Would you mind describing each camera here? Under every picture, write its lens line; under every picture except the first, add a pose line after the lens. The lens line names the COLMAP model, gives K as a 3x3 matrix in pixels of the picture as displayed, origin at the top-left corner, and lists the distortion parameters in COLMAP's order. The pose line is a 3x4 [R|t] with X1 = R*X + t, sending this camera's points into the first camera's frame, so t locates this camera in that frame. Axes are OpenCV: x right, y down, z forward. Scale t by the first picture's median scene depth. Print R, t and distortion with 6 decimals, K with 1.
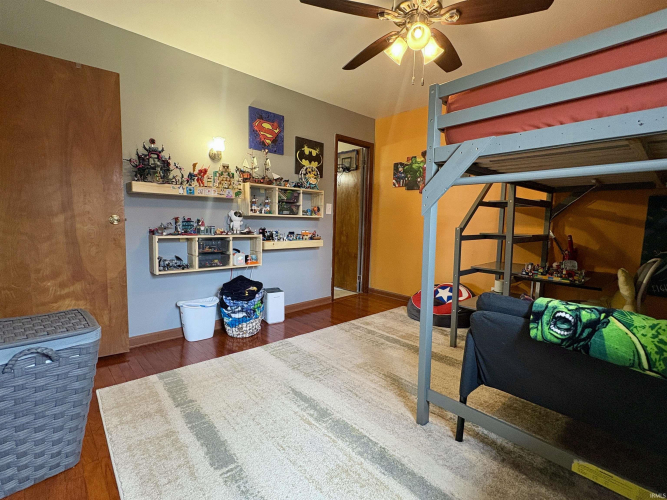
lens RADIAL K [[314.5, 0, 333.1], [0, 314.5, 249.3], [0, 0, 1]] dist [-0.000114, 0.000085]
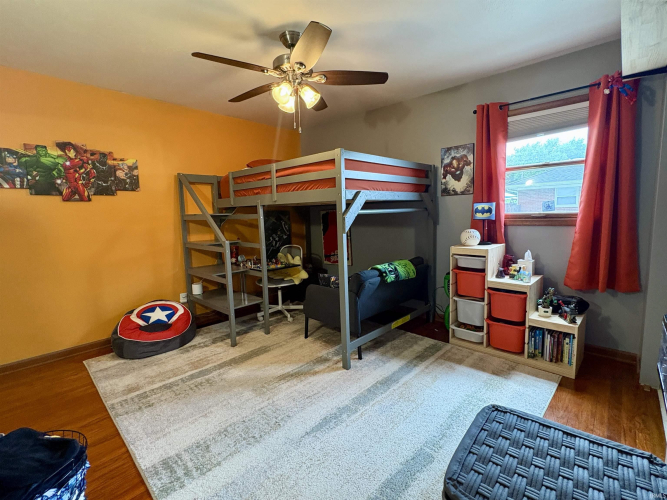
lens RADIAL K [[314.5, 0, 332.0], [0, 314.5, 248.2], [0, 0, 1]] dist [-0.000114, 0.000085]
pose [[-0.068123, -0.133223, 0.988742, -0.613425], [0.117009, 0.983138, 0.140529, -0.131043], [-0.990792, 0.125266, -0.051386, 0.577416]]
